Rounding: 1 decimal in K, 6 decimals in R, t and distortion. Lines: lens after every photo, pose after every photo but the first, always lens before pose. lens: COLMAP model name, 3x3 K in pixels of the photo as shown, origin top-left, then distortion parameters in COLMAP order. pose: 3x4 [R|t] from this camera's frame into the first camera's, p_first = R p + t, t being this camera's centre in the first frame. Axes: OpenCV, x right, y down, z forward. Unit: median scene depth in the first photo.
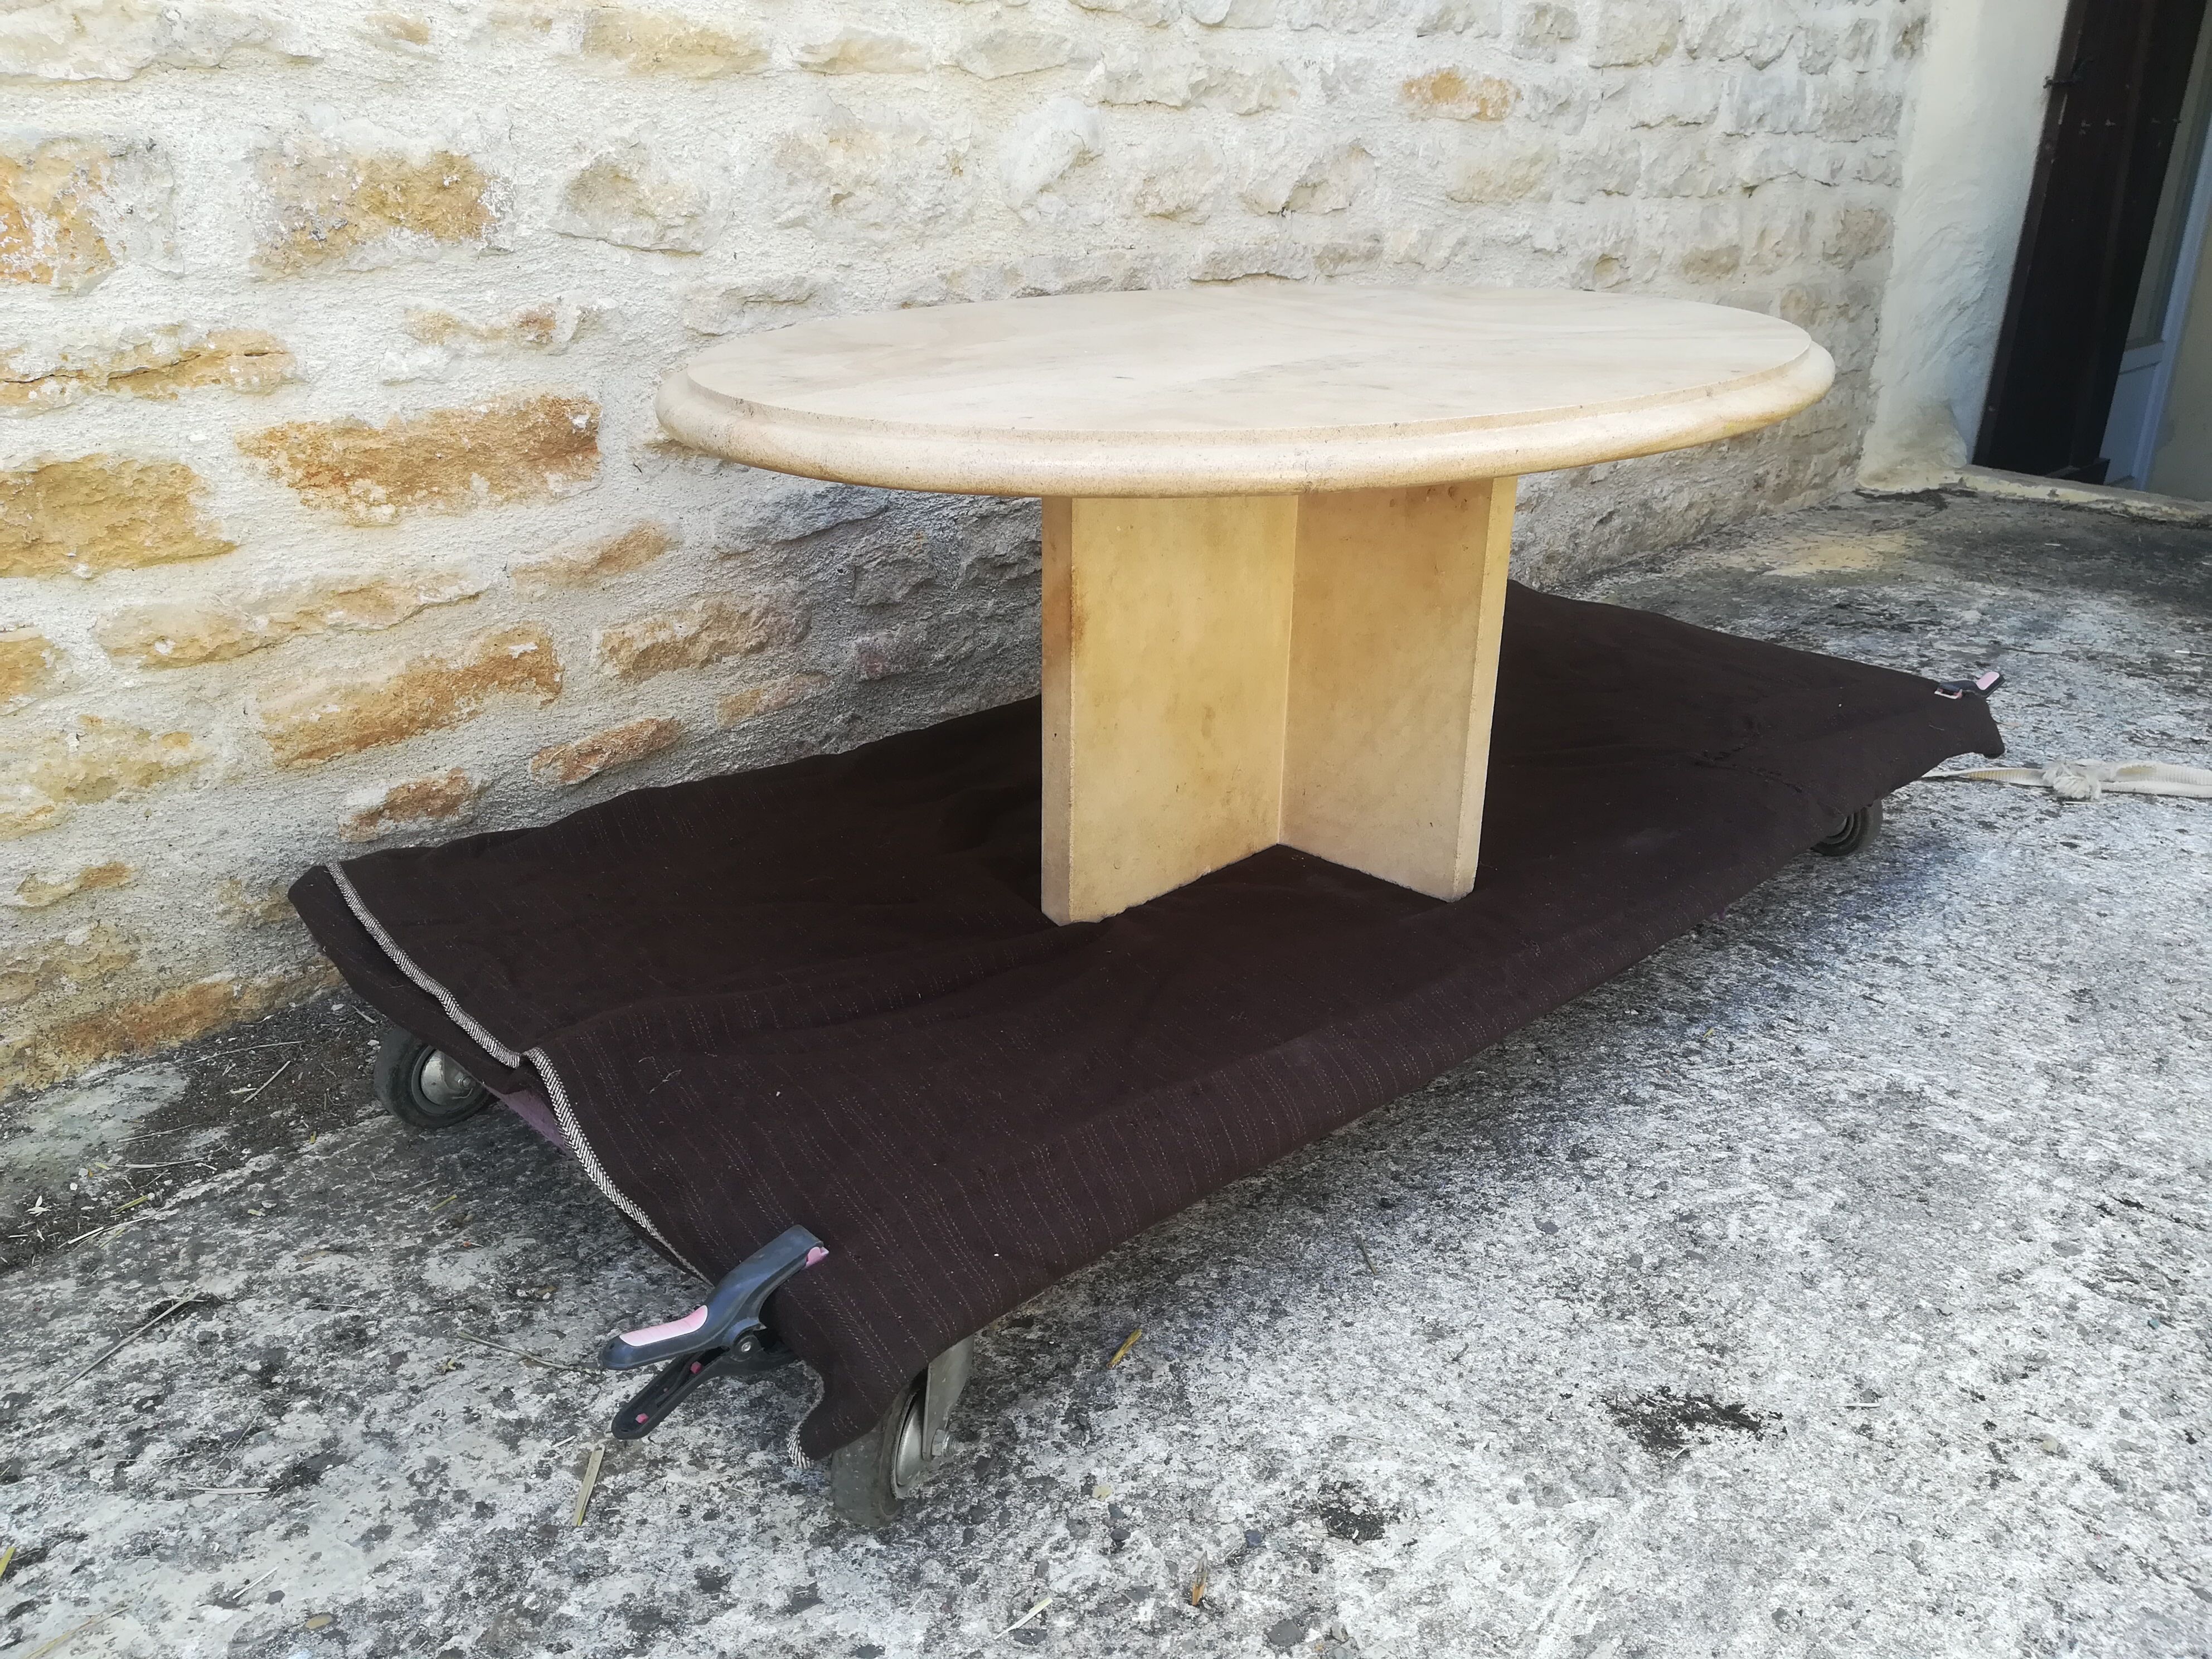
lens RADIAL K [[1731.3, 0, 1118.6], [0, 1731.3, 850.9], [0, 0, 1]] dist [0.041973, -0.069485]
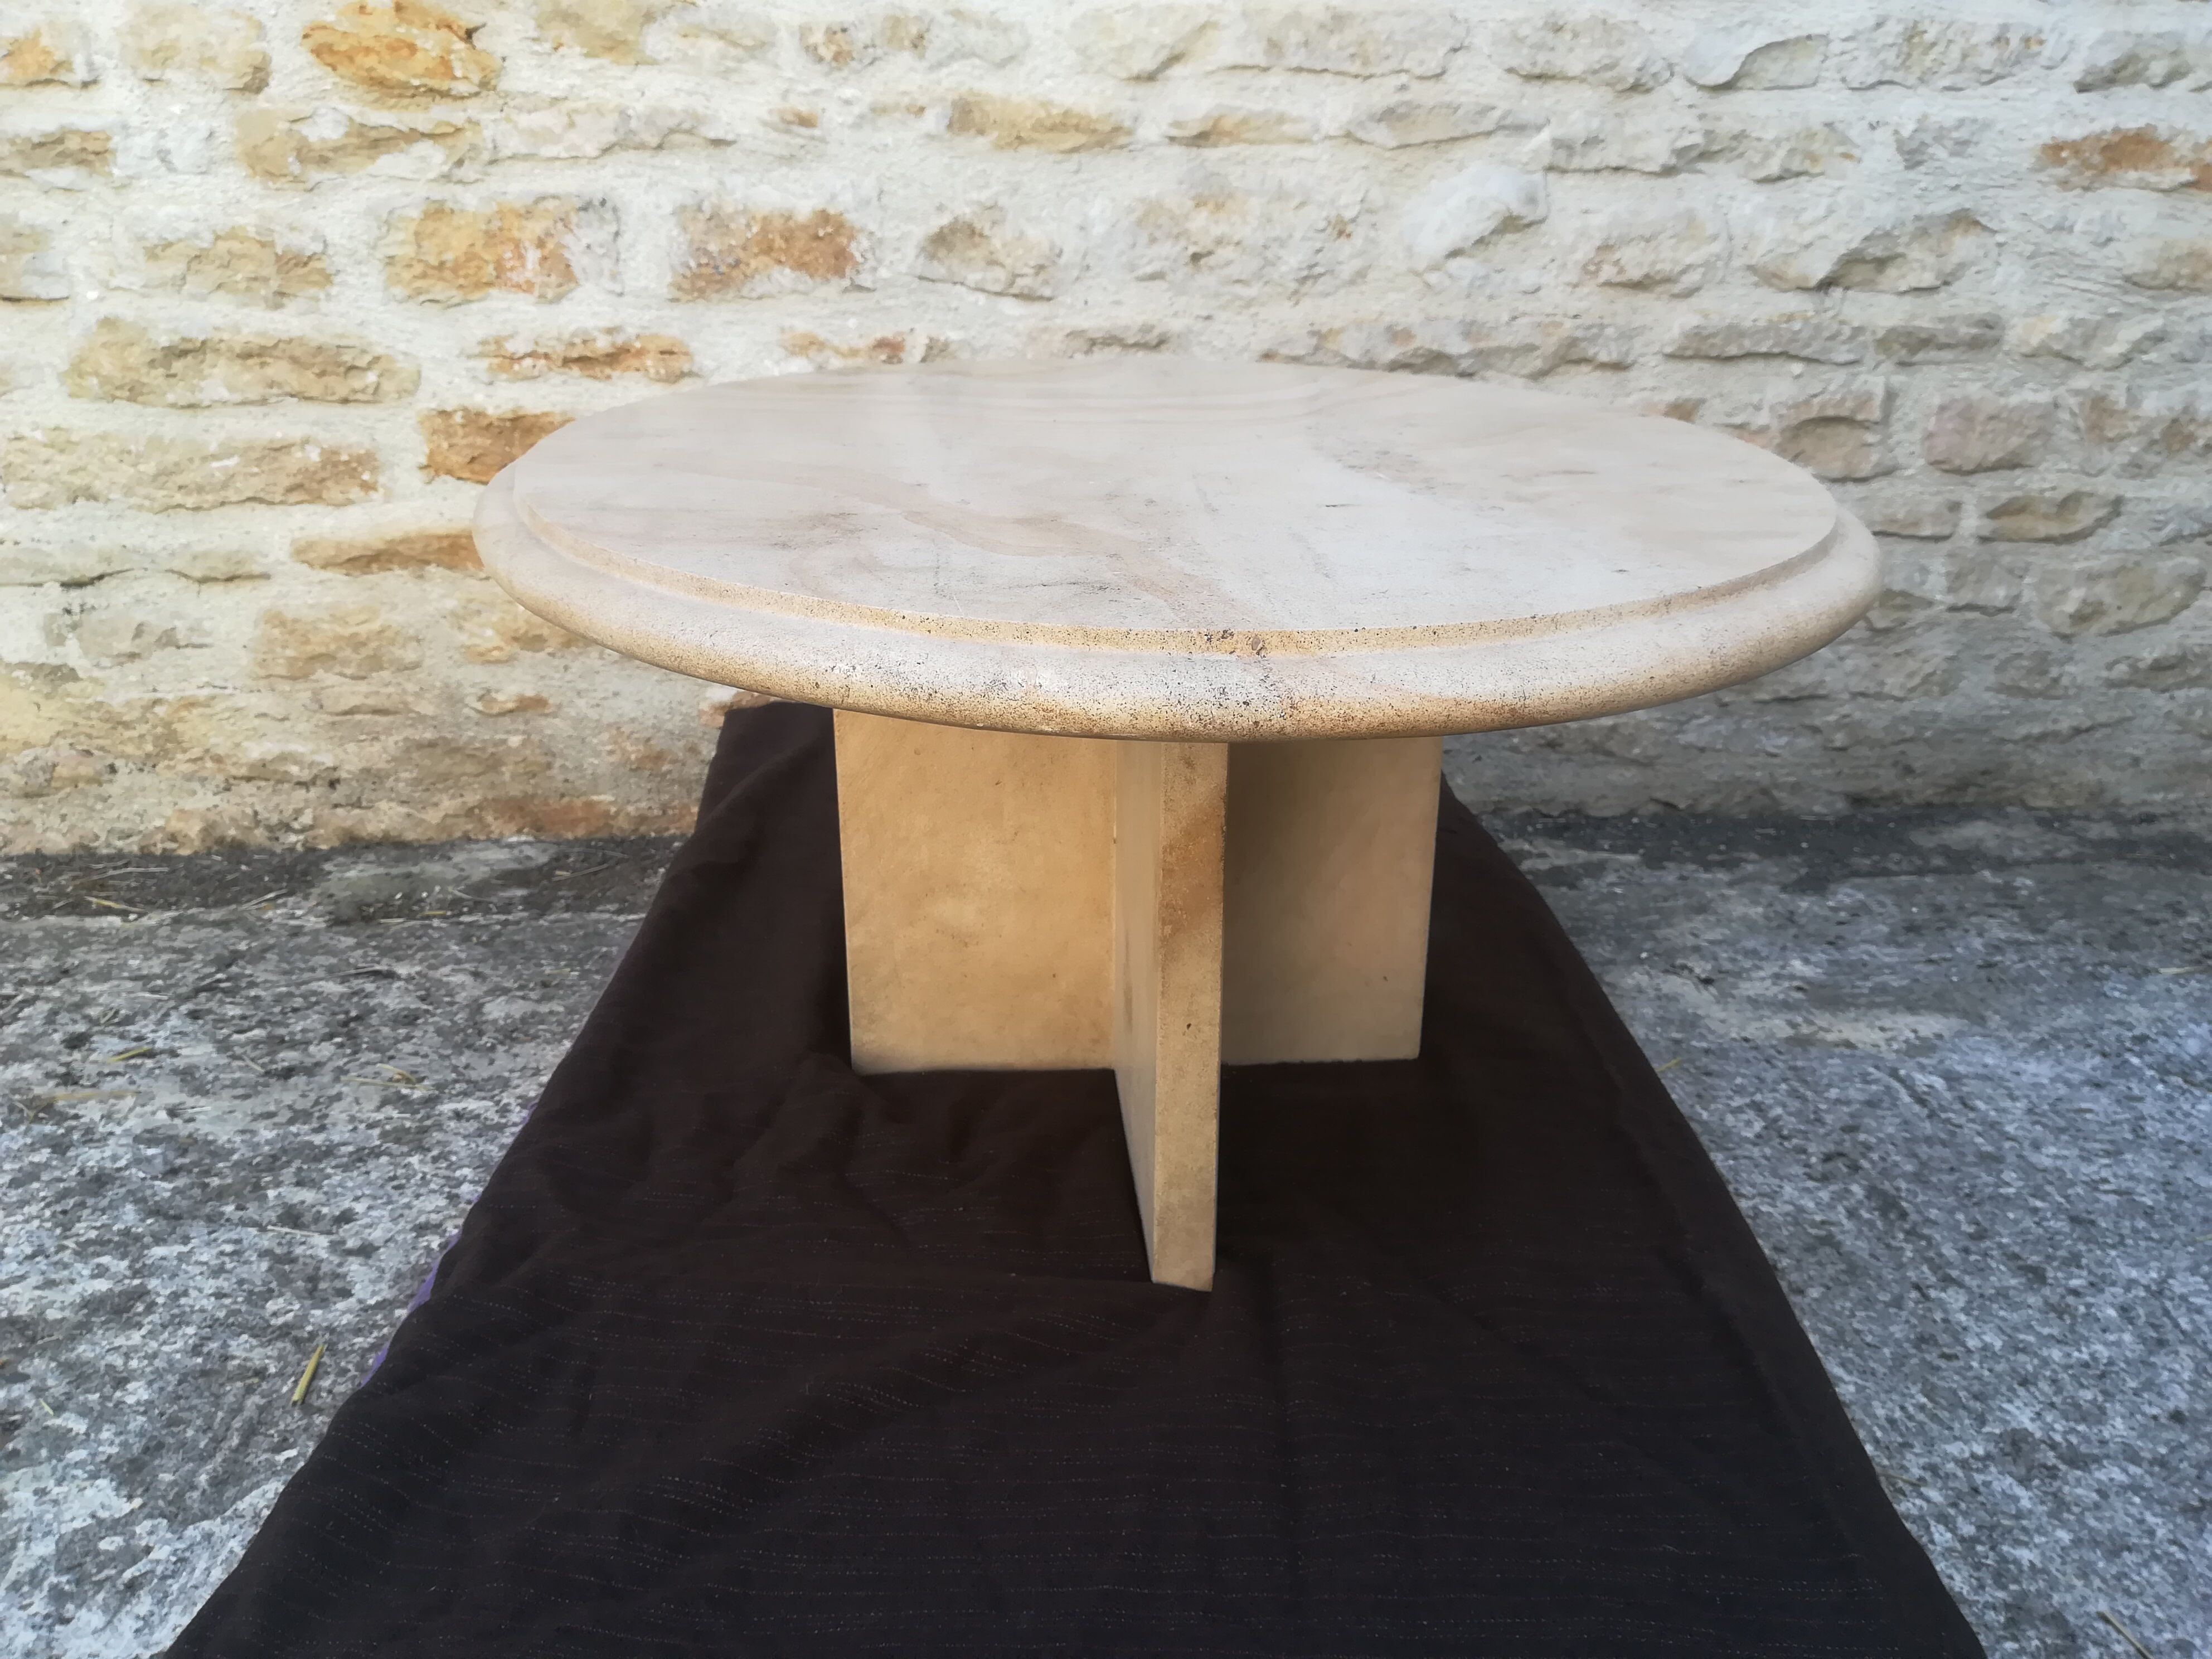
lens RADIAL K [[1731.3, 0, 1109.9], [0, 1731.3, 851.9], [0, 0, 1]] dist [0.041973, -0.069485]
pose [[0.747724, 0.223379, -0.625308, 0.687641], [-0.256500, 0.965785, 0.038293, -0.043795], [0.612467, 0.131759, 0.779438, 0.182573]]
